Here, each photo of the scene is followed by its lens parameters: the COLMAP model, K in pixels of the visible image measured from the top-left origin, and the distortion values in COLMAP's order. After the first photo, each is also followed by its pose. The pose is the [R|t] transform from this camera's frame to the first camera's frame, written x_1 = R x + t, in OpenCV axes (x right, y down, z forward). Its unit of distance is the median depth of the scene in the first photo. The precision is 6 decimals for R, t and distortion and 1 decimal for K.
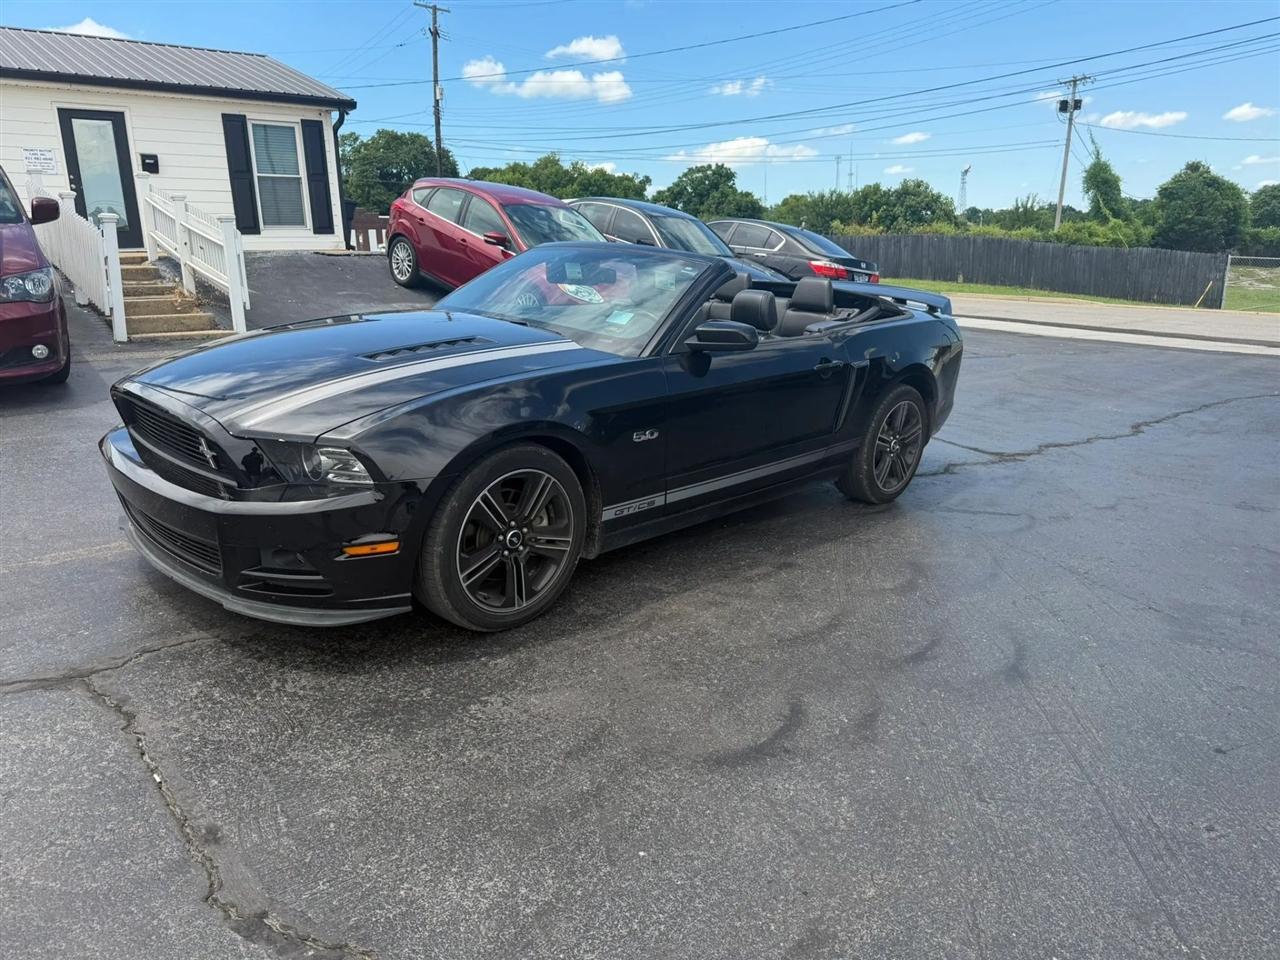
lens RADIAL K [[894.3, 0, 634.2], [0, 894.3, 482.8], [0, 0, 1]] dist [0.033540, -0.032996]
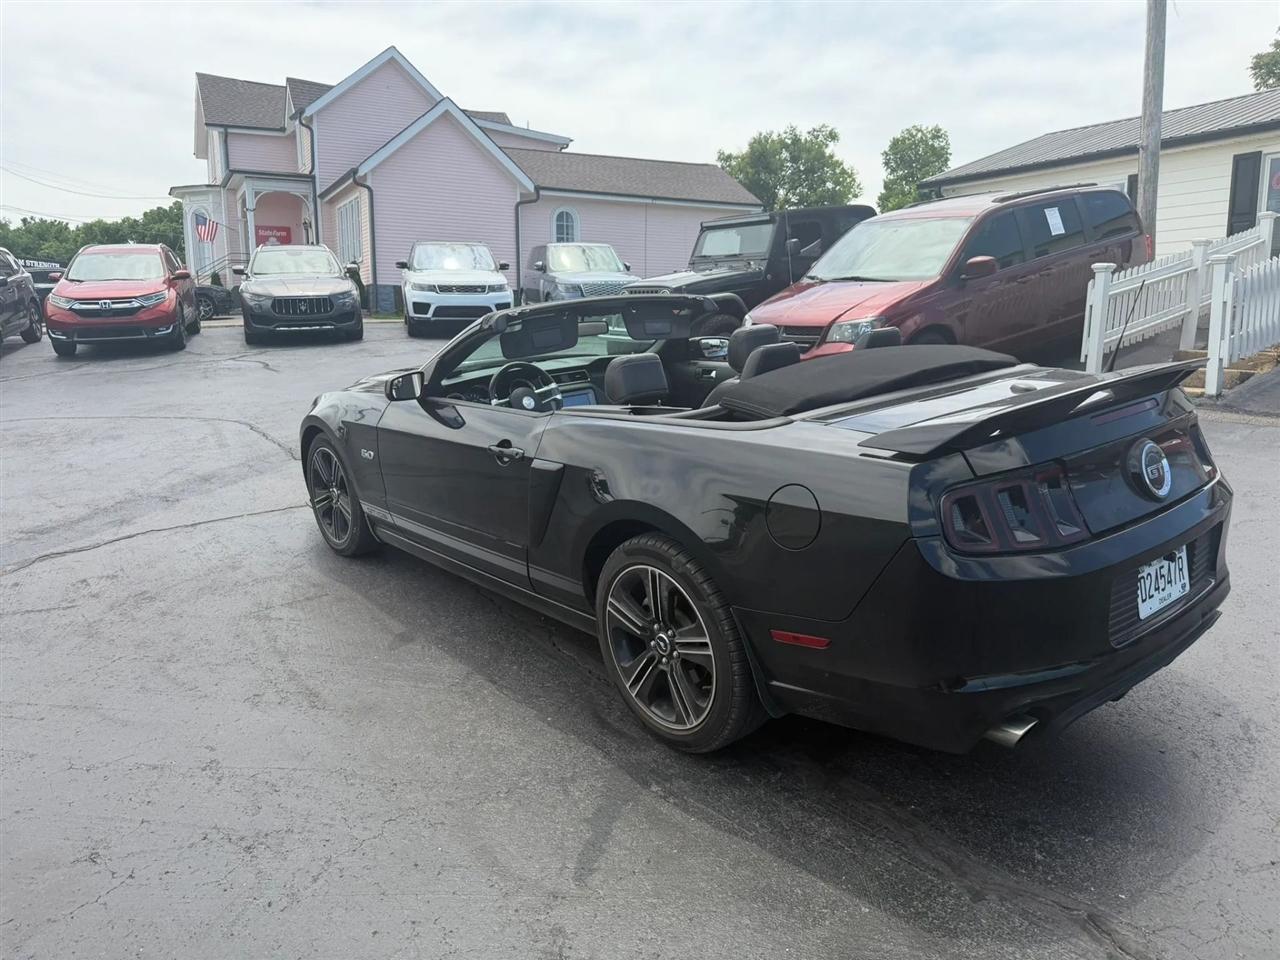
lens RADIAL K [[897.0, 0, 656.9], [0, 897.0, 482.1], [0, 0, 1]] dist [-0.002929, -0.002778]
pose [[-0.085154, 0.185204, -0.979004, 0.702959], [-0.244791, 0.948568, 0.200739, -0.213033], [0.965829, 0.256745, -0.035438, 0.856525]]
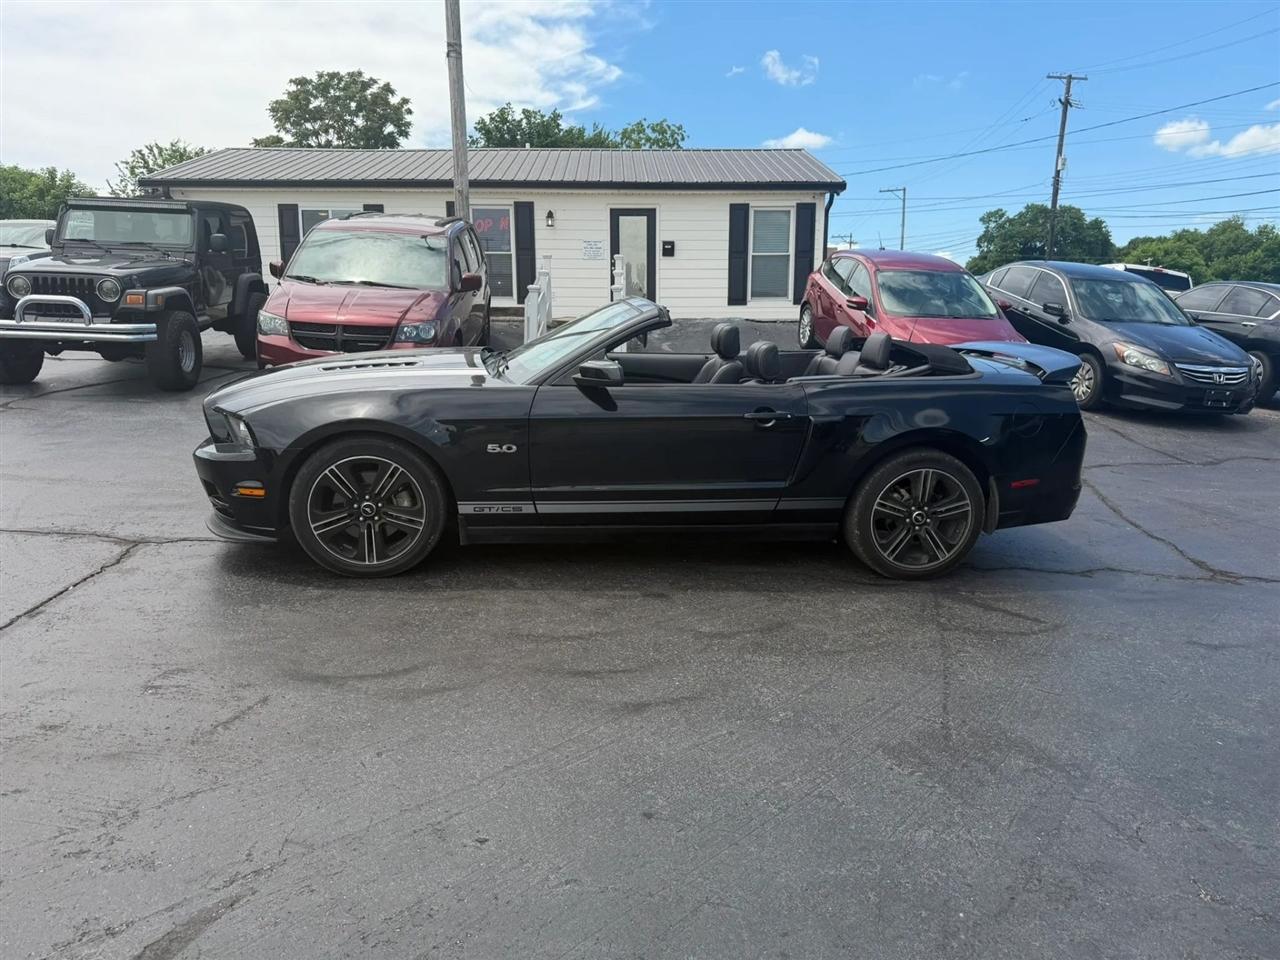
lens RADIAL K [[896.1, 0, 640.0], [0, 896.1, 480.0], [0, 0, 1]] dist [0.044836, -0.053296]
pose [[0.782155, 0.117990, -0.611810, 0.534698], [-0.168466, 0.985382, -0.025336, -0.007334], [0.599877, 0.122886, 0.790599, 0.102121]]
